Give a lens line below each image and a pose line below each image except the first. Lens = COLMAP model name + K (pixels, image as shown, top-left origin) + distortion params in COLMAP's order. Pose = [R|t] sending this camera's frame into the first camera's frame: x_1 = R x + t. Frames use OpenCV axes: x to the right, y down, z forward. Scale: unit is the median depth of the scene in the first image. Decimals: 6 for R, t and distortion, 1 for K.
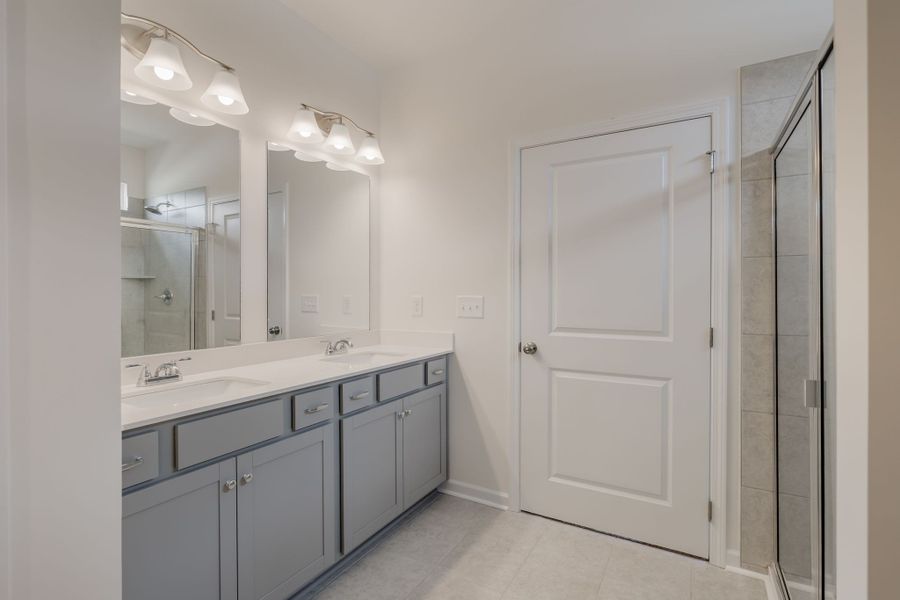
lens RADIAL K [[448.8, 0, 449.9], [0, 448.8, 292.5], [0, 0, 1]] dist [0.000076, 0.000311]
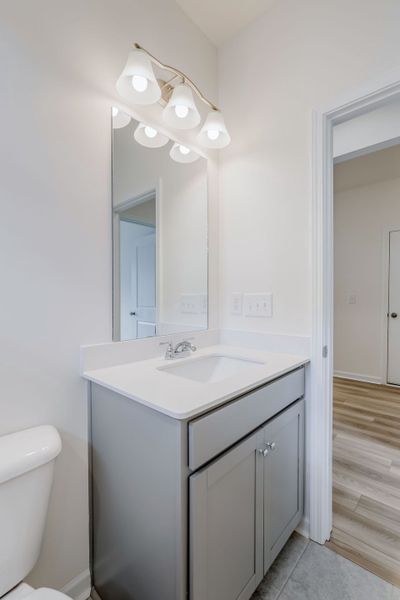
lens RADIAL K [[299.2, 0, 200.0], [0, 299.2, 300.0], [0, 0, 1]] dist [0.000076, 0.000311]
pose [[0.988318, 0.002026, -0.152395, -0.117240], [-0.001211, 0.999984, 0.005440, 0.020982], [0.152403, -0.005192, 0.988305, 0.417702]]
